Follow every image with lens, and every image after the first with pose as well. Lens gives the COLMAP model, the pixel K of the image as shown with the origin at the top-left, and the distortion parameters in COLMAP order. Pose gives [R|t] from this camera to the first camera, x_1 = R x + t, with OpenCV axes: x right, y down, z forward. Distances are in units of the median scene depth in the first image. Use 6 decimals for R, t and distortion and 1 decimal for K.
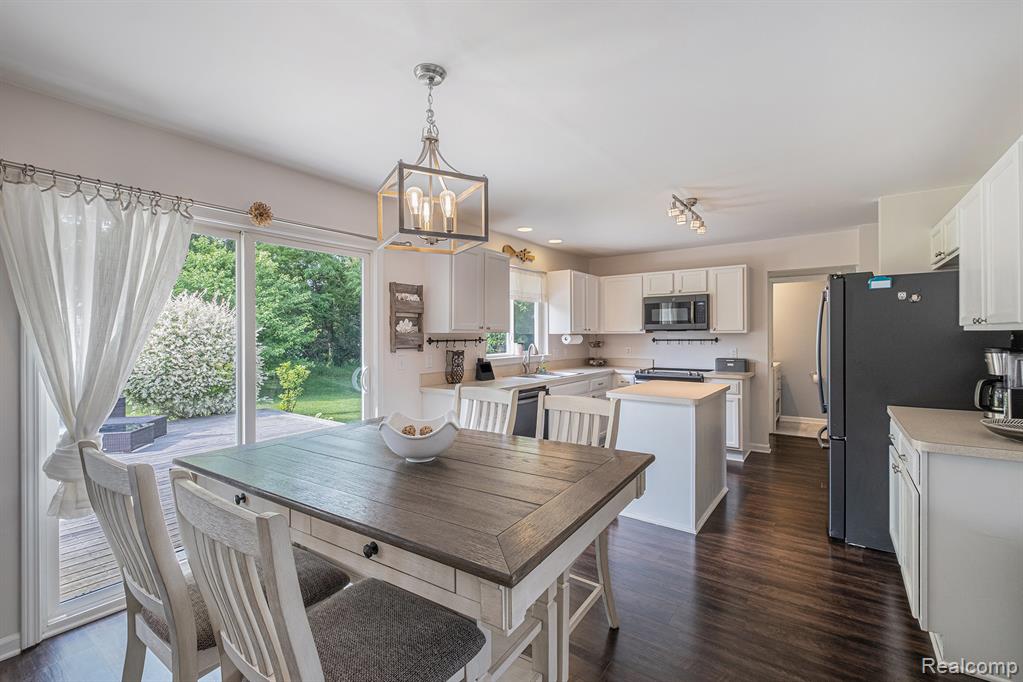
lens RADIAL K [[451.8, 0, 507.2], [0, 451.8, 336.2], [0, 0, 1]] dist [0.001953, -0.000930]
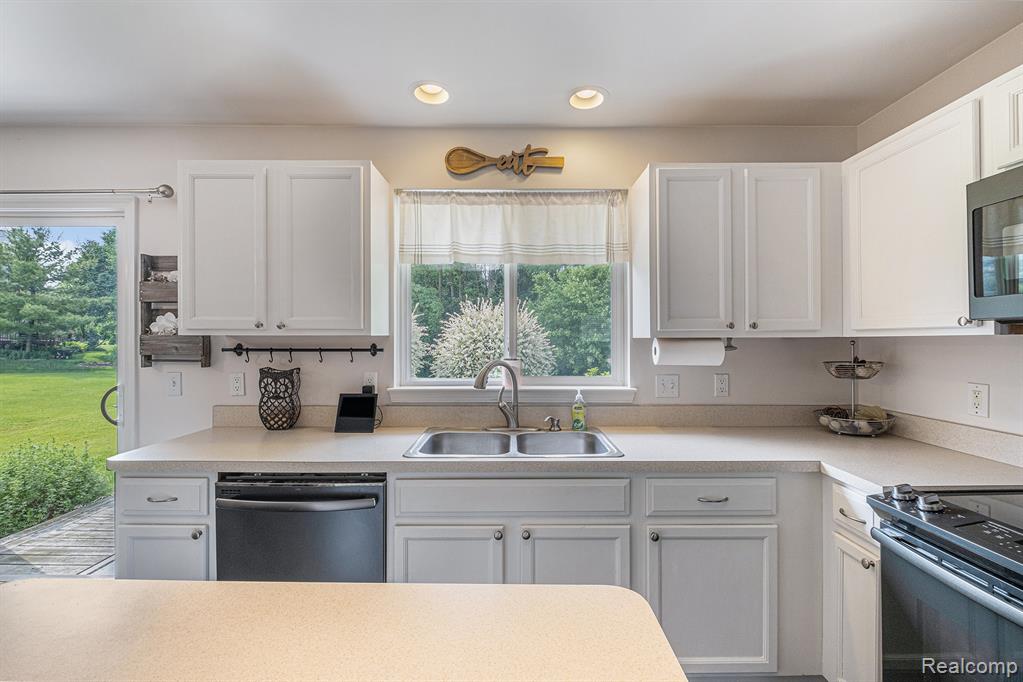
lens RADIAL K [[451.8, 0, 515.3], [0, 451.8, 342.0], [0, 0, 1]] dist [0.001953, -0.000930]
pose [[0.591036, 0.006690, -0.806618, 0.463747], [-0.005511, 0.999976, 0.004256, -0.003514], [0.806627, 0.001930, 0.591058, 0.862804]]
